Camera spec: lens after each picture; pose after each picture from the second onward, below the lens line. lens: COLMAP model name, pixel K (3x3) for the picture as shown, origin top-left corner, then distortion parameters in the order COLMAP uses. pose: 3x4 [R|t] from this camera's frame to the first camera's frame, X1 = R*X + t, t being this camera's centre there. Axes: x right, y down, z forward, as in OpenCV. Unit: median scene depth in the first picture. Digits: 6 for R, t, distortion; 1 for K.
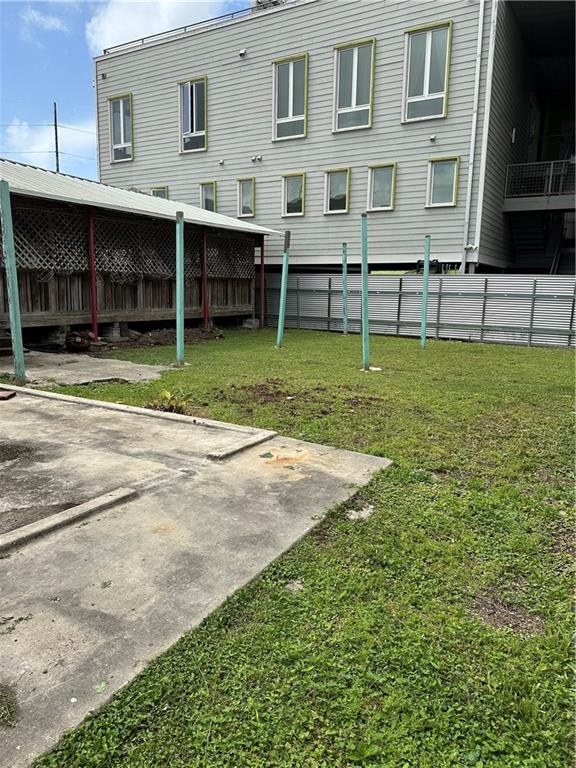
lens RADIAL K [[537.6, 0, 288.2], [0, 537.6, 387.3], [0, 0, 1]] dist [-0.021724, -0.009738]
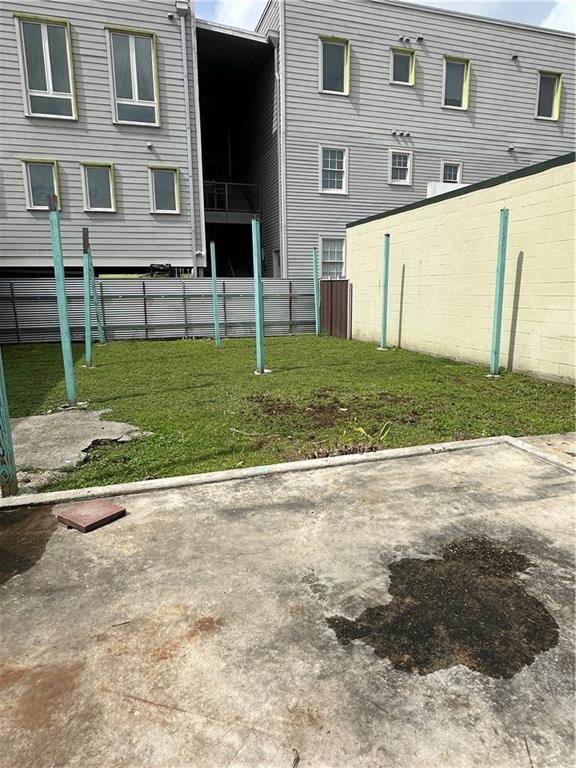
lens RADIAL K [[478.4, 0, 288.8], [0, 478.4, 378.7], [0, 0, 1]] dist [-0.001366, -0.005962]
pose [[0.661797, -0.162364, 0.731890, -0.298729], [0.156532, 0.984675, 0.076901, -0.051379], [-0.733159, 0.063671, 0.677070, 0.203885]]
